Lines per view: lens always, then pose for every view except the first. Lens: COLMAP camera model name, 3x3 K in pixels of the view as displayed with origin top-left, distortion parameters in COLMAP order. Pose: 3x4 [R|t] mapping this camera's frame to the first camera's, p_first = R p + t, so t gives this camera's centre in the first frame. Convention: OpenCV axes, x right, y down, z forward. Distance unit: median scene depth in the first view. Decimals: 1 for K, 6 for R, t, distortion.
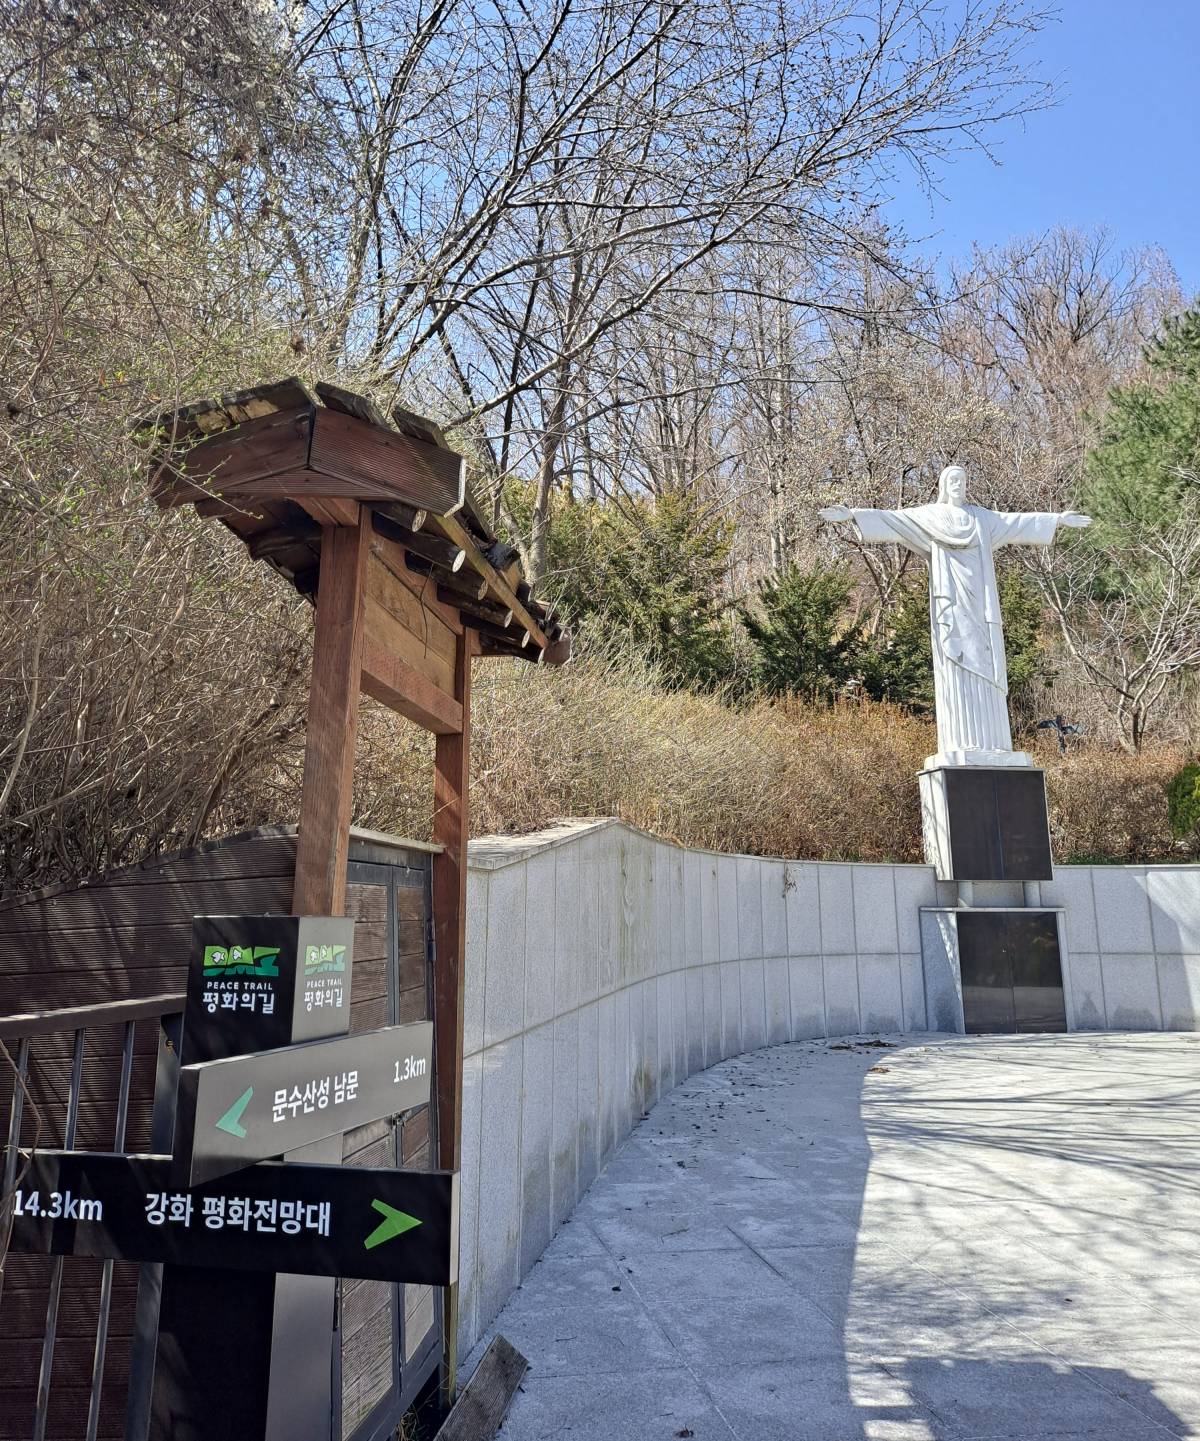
lens RADIAL K [[1009.9, 0, 606.3], [0, 1009.9, 711.8], [0, 0, 1]] dist [0.024291, -0.000956]
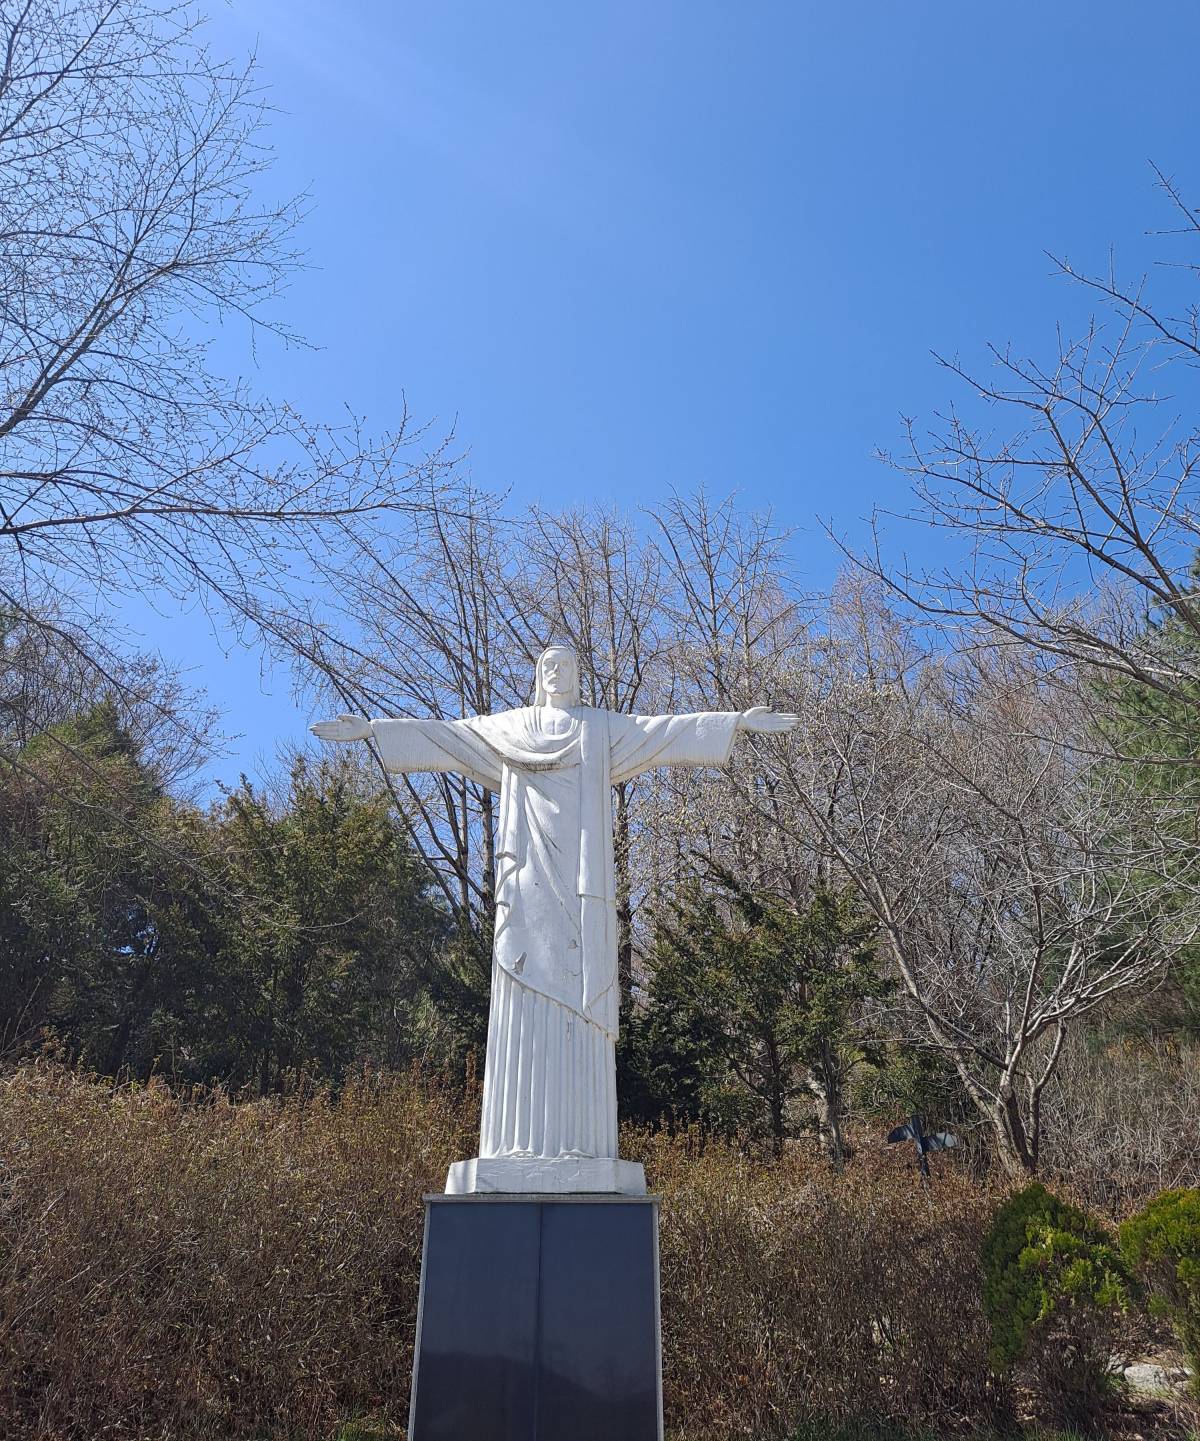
lens RADIAL K [[1009.9, 0, 600.3], [0, 1009.9, 719.2], [0, 0, 1]] dist [0.024291, -0.000956]
pose [[0.992892, -0.061413, -0.101953, 0.439968], [0.021608, 0.935374, -0.353000, 0.012896], [0.117043, 0.348288, 0.930052, 0.466873]]
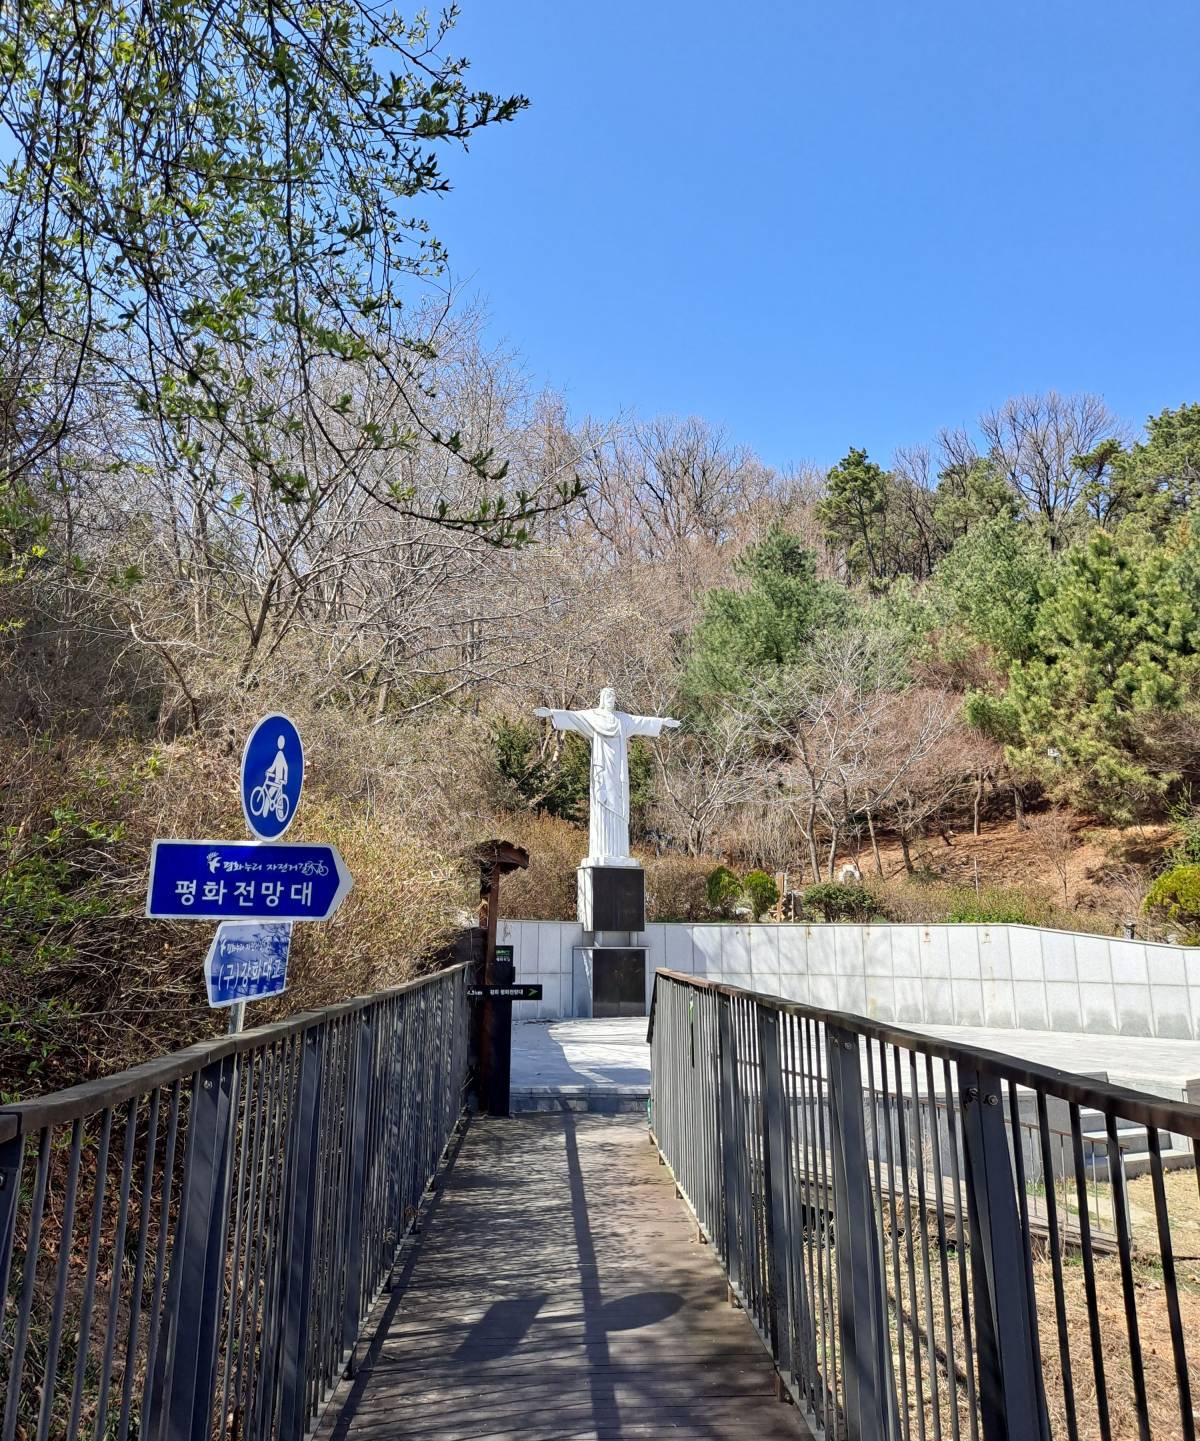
lens RADIAL K [[1009.9, 0, 598.1], [0, 1009.9, 721.3], [0, 0, 1]] dist [0.024291, -0.000956]
pose [[0.939027, 0.082177, 0.333879, -0.245507], [-0.072494, 0.996510, -0.041381, -0.115884], [-0.336114, 0.014654, 0.941707, -0.613745]]
